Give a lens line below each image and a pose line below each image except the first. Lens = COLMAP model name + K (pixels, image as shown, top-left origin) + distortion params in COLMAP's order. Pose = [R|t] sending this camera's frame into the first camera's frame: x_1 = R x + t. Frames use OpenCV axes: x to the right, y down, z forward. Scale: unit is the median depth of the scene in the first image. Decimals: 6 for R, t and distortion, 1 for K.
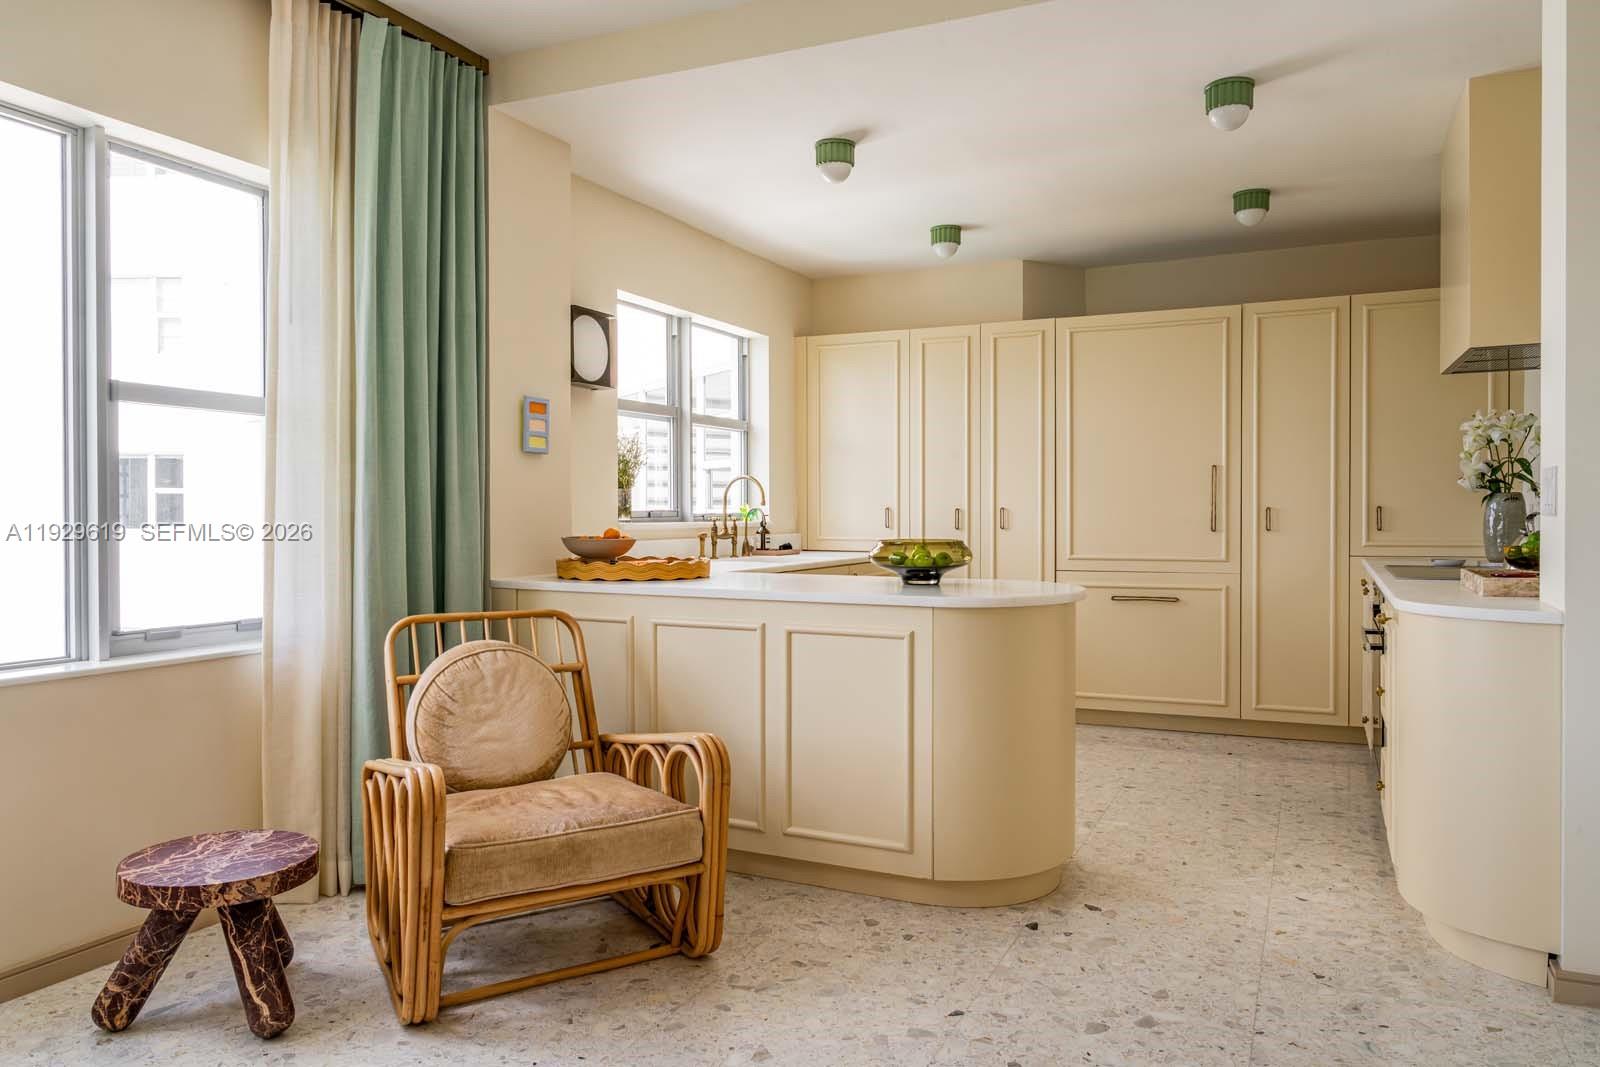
lens RADIAL K [[1099.6, 0, 800.0], [0, 1099.6, 533.5], [0, 0, 1]] dist [-0.022724, 0.006457]
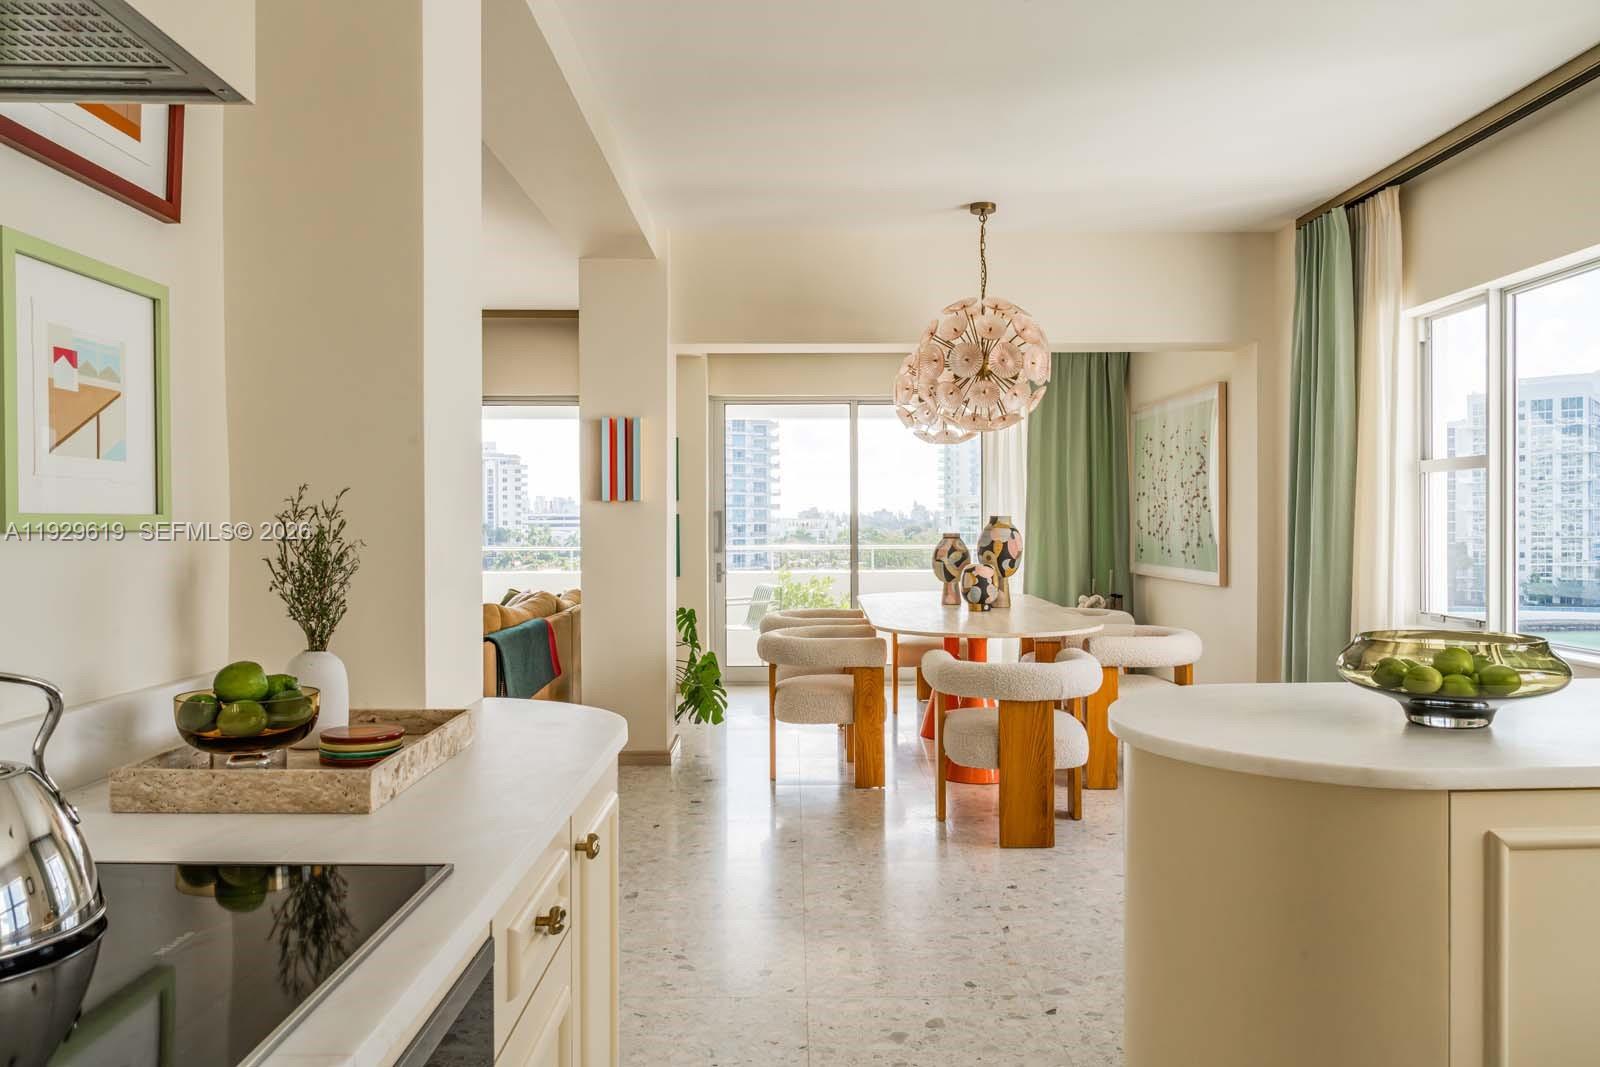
lens RADIAL K [[1162.3, 0, 800.0], [0, 1162.3, 533.5], [0, 0, 1]] dist [-0.002306, -0.000095]
pose [[-0.904118, 0.010679, -0.427149, 0.878754], [0.002559, 0.999805, 0.019579, -0.072174], [0.427275, 0.016609, -0.903969, 1.961099]]
